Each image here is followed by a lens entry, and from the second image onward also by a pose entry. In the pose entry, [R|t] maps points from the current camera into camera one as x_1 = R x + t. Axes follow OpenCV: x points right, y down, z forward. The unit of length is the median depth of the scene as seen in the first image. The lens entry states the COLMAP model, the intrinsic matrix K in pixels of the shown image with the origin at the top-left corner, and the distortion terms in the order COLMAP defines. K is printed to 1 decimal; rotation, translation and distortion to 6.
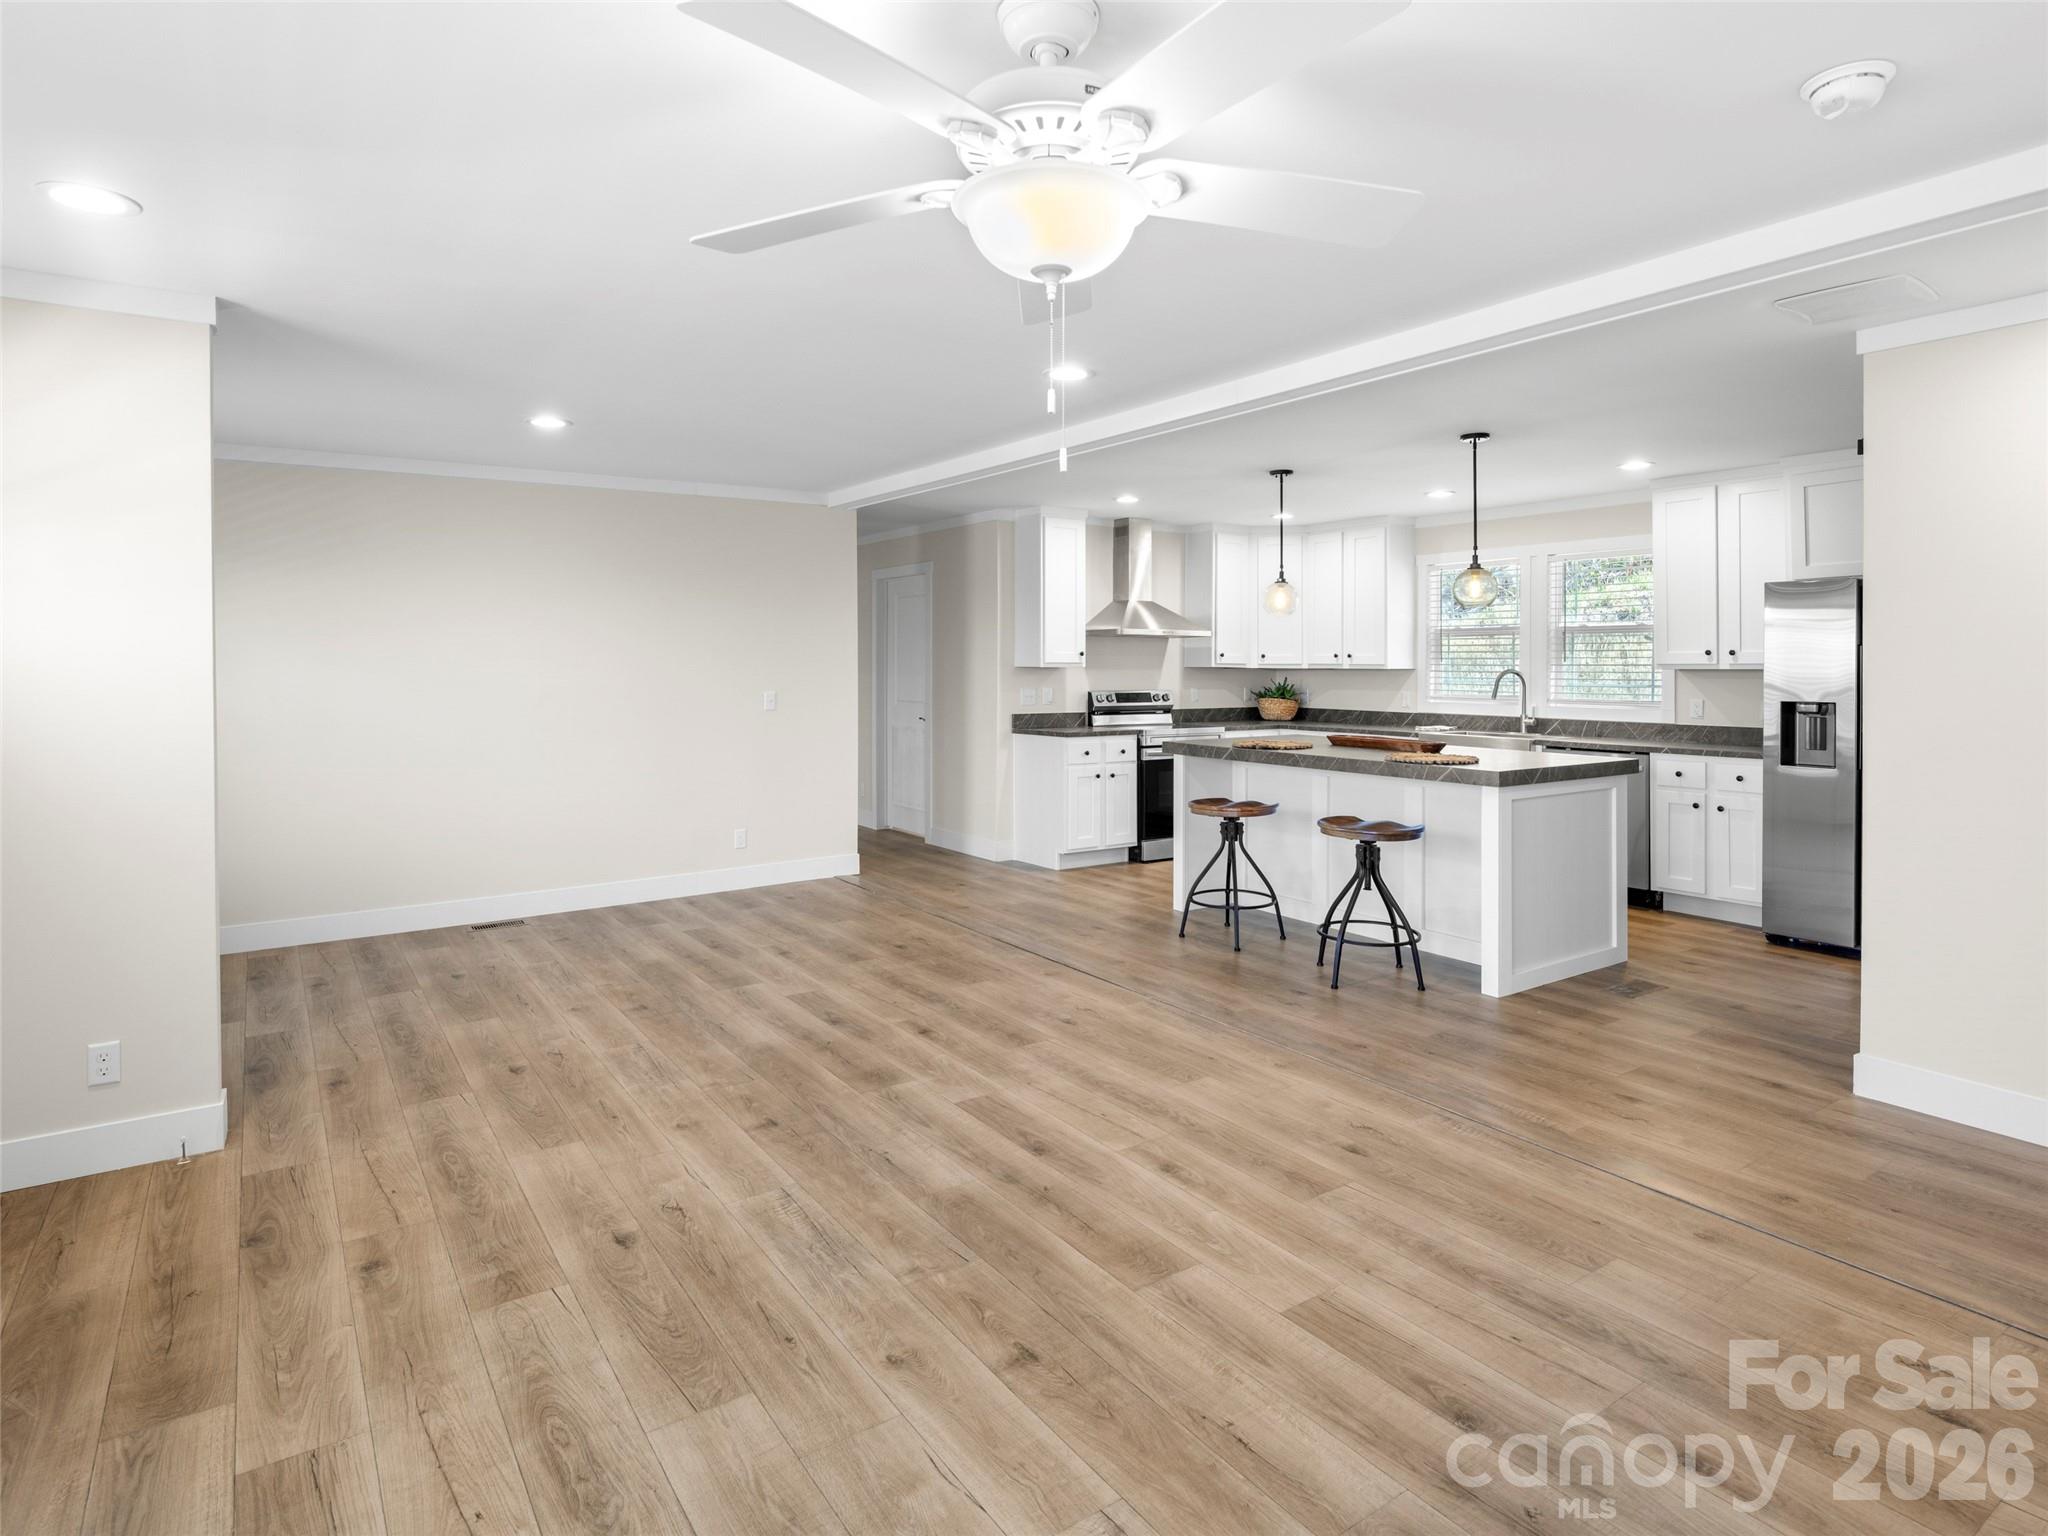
lens RADIAL K [[1119.7, 0, 1012.5], [0, 1119.7, 603.0], [0, 0, 1]] dist [0.011771, -0.007624]
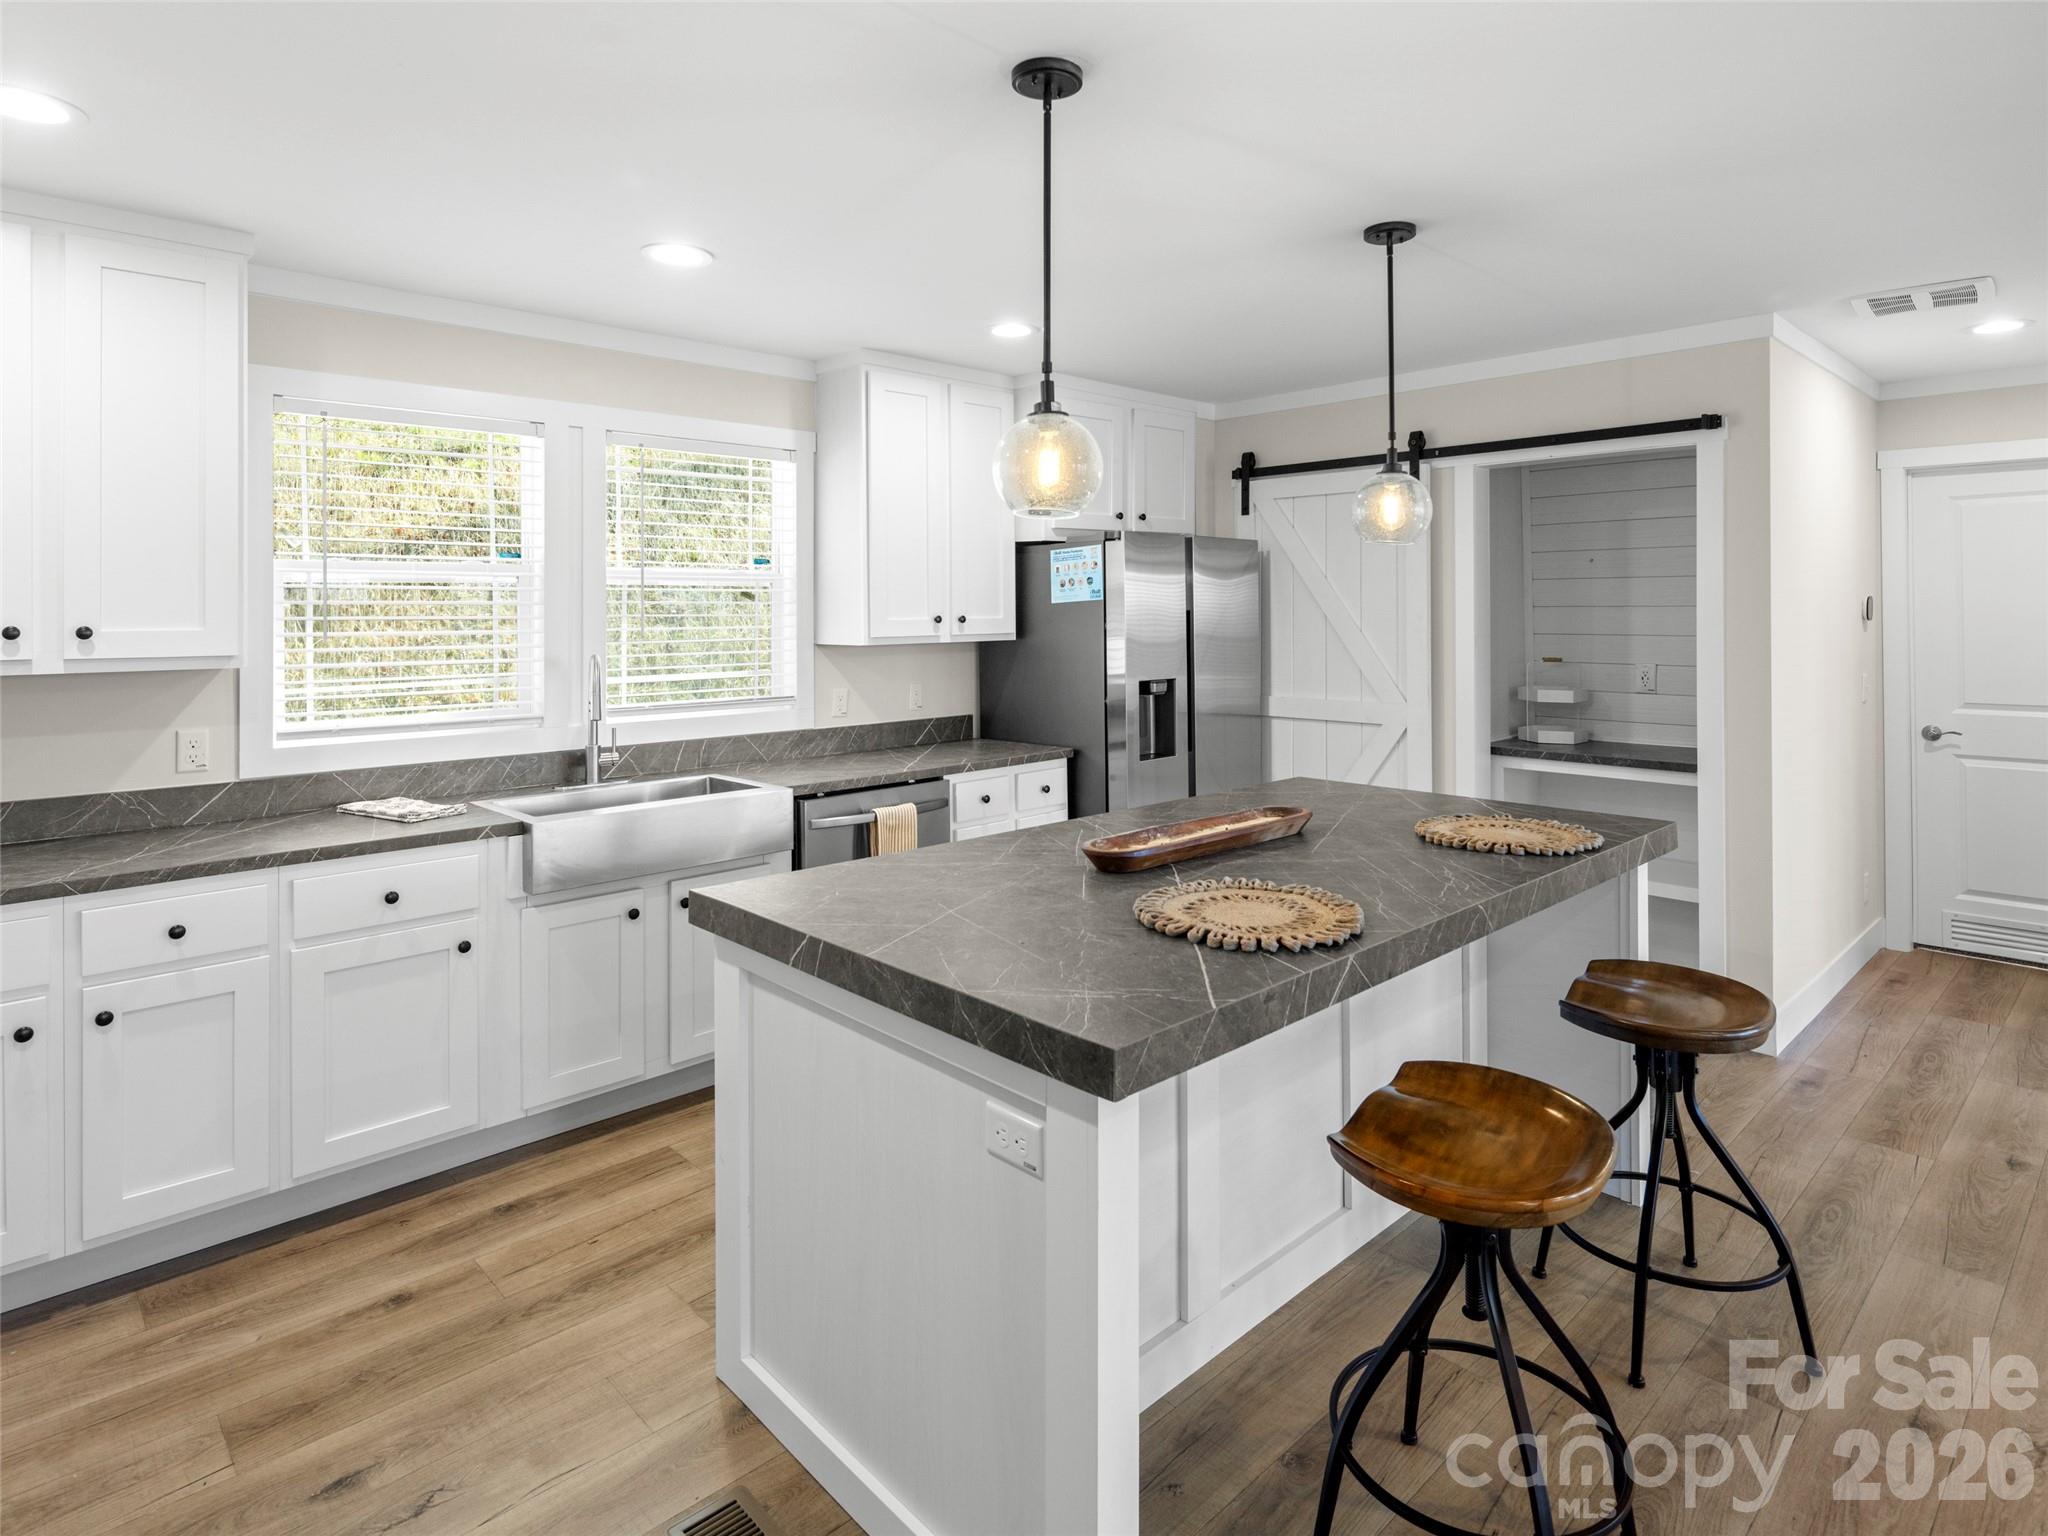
lens RADIAL K [[1114.5, 0, 1063.2], [0, 1114.5, 608.4], [0, 0, 1]] dist [0.006153, -0.004677]
pose [[-0.181922, -0.001944, 0.983311, -0.127292], [-0.049626, 0.998742, -0.007207, 0.064724], [-0.982060, -0.050109, -0.181790, 1.764680]]
